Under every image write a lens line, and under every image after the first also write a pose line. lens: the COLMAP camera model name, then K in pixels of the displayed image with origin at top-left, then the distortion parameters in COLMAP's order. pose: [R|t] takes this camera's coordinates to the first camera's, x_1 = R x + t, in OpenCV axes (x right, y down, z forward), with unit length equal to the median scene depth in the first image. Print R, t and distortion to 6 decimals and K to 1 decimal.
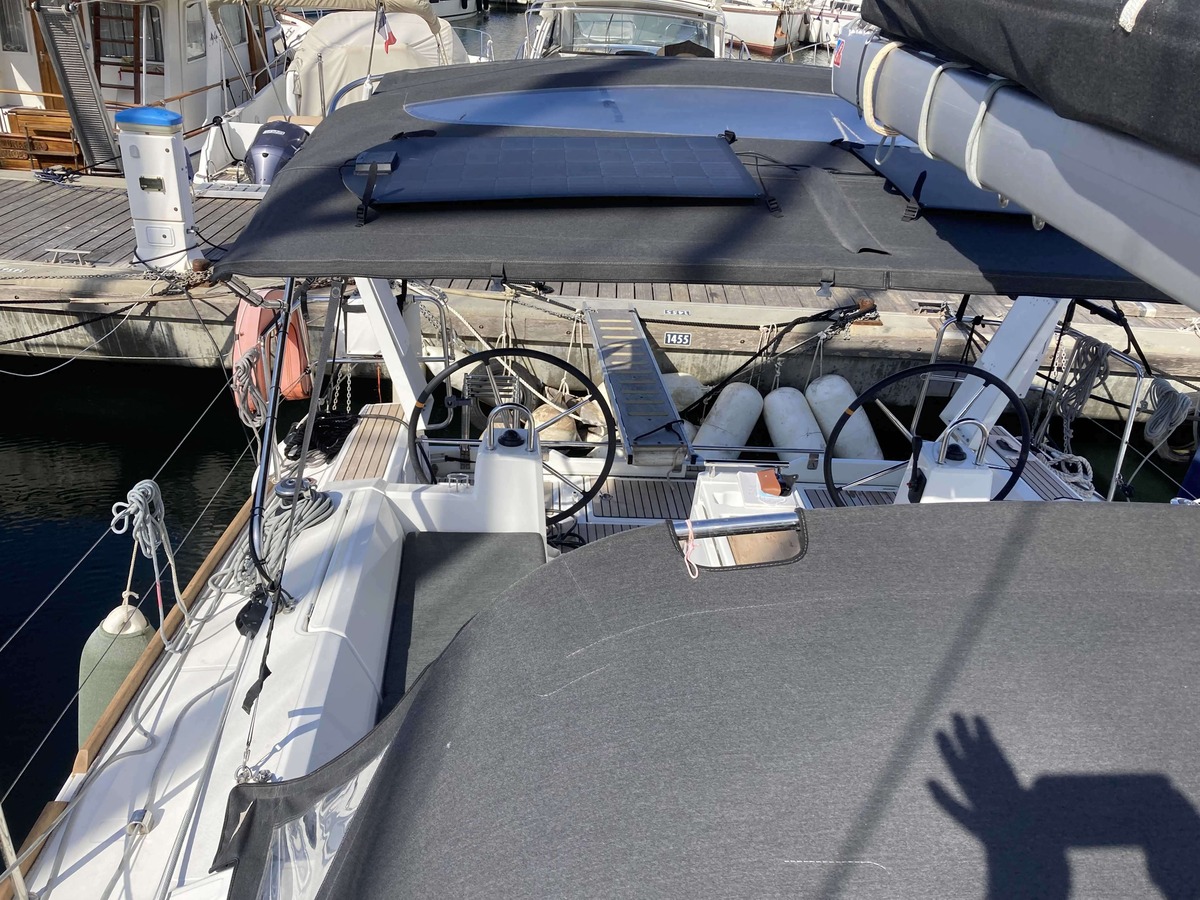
lens RADIAL K [[977.3, 0, 590.7], [0, 977.3, 447.3], [0, 0, 1]] dist [0.007779, 0.005097]
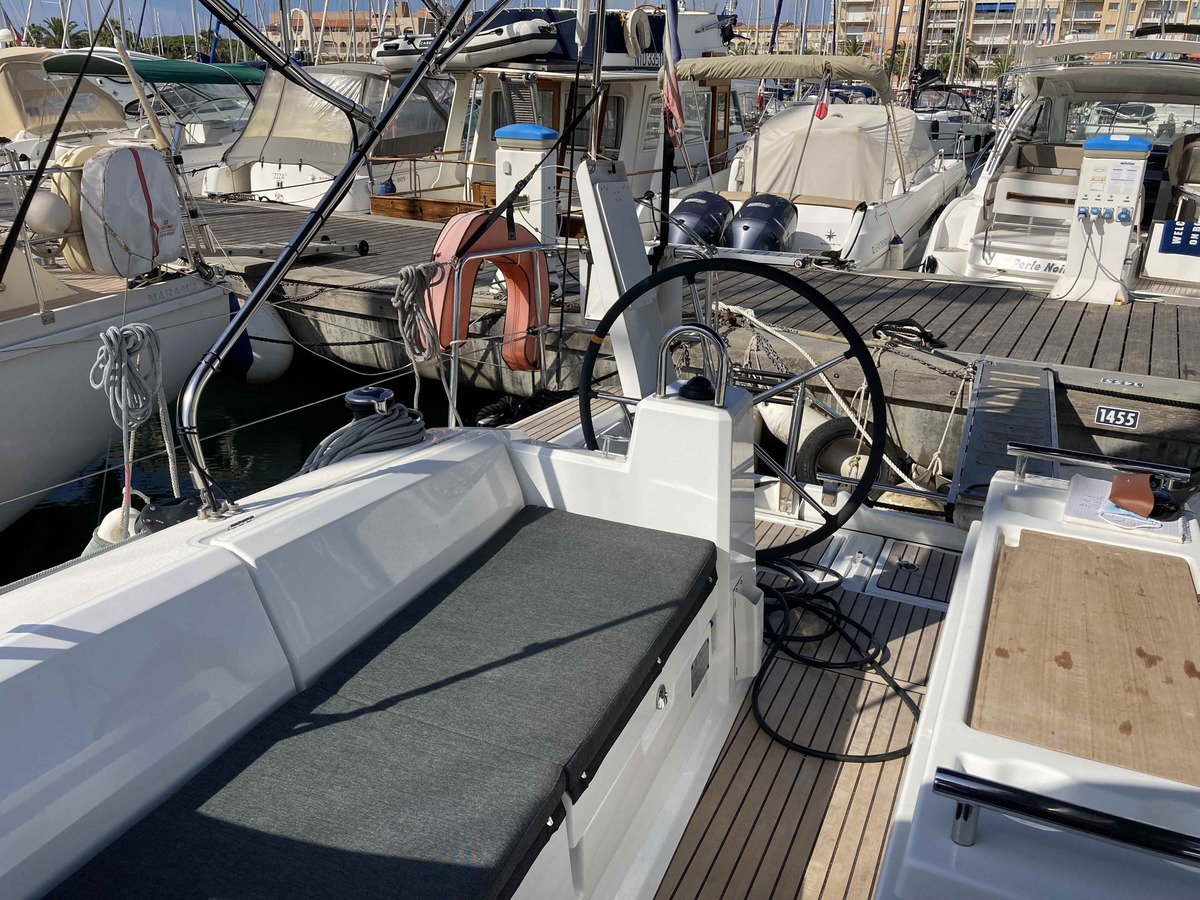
lens RADIAL K [[977.3, 0, 590.7], [0, 977.3, 447.3], [0, 0, 1]] dist [0.007779, 0.005097]
pose [[0.876620, 0.118510, -0.466361, 0.088702], [-0.194990, 0.973544, -0.119130, 0.065537], [0.439905, 0.195367, 0.876536, 0.231780]]
